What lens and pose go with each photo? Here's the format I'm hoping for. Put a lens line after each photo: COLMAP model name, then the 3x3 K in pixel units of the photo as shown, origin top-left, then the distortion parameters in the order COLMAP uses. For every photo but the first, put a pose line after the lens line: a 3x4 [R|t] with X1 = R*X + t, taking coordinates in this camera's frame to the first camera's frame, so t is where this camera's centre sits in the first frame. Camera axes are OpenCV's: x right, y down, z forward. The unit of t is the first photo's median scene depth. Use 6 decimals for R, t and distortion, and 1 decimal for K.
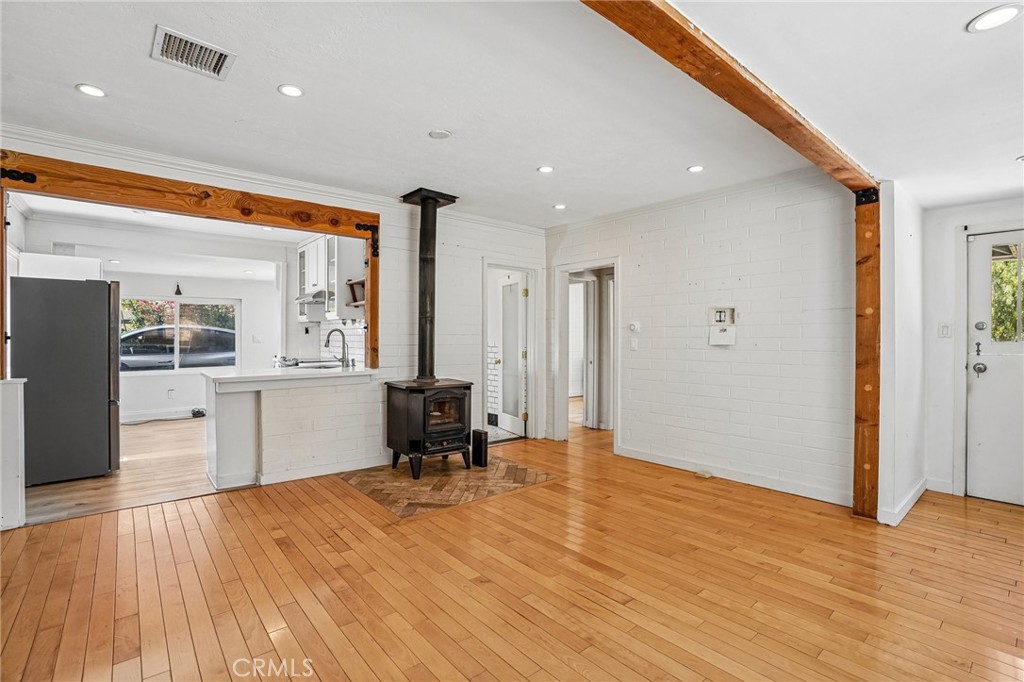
lens RADIAL K [[475.8, 0, 511.2], [0, 475.8, 335.9], [0, 0, 1]] dist [-0.067301, 0.024854]
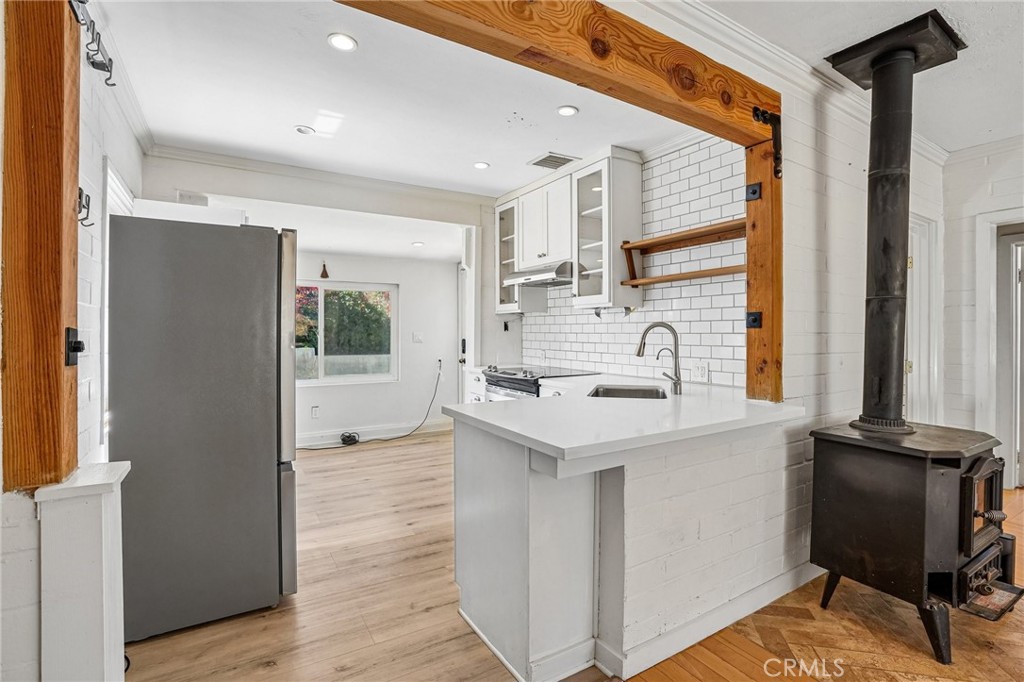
lens RADIAL K [[461.4, 0, 495.8], [0, 461.4, 328.5], [0, 0, 1]] dist [-0.063060, 0.020866]
pose [[0.987560, -0.000939, -0.157238, -0.533881], [-0.000251, 0.999971, -0.007549, -0.004233], [0.157241, 0.007495, 0.987532, 0.513046]]
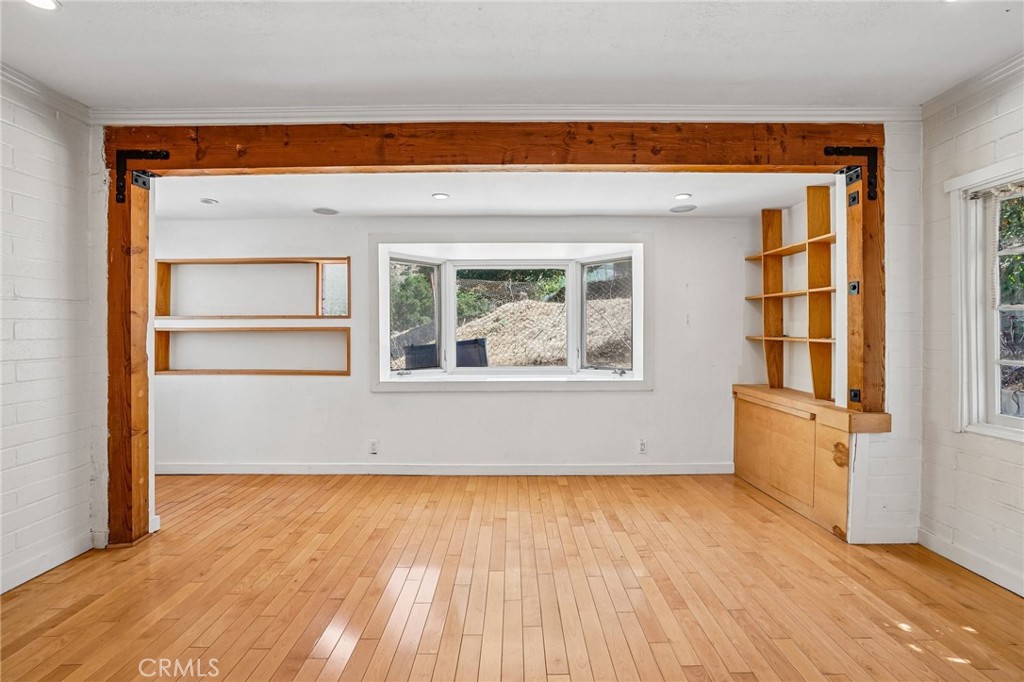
lens RADIAL K [[475.8, 0, 511.2], [0, 475.8, 335.9], [0, 0, 1]] dist [-0.067301, 0.024854]
pose [[-0.769231, -0.002057, 0.638968, -0.262919], [0.003564, 0.999965, 0.007510, -0.002940], [-0.638961, 0.008055, -0.769197, 0.895512]]
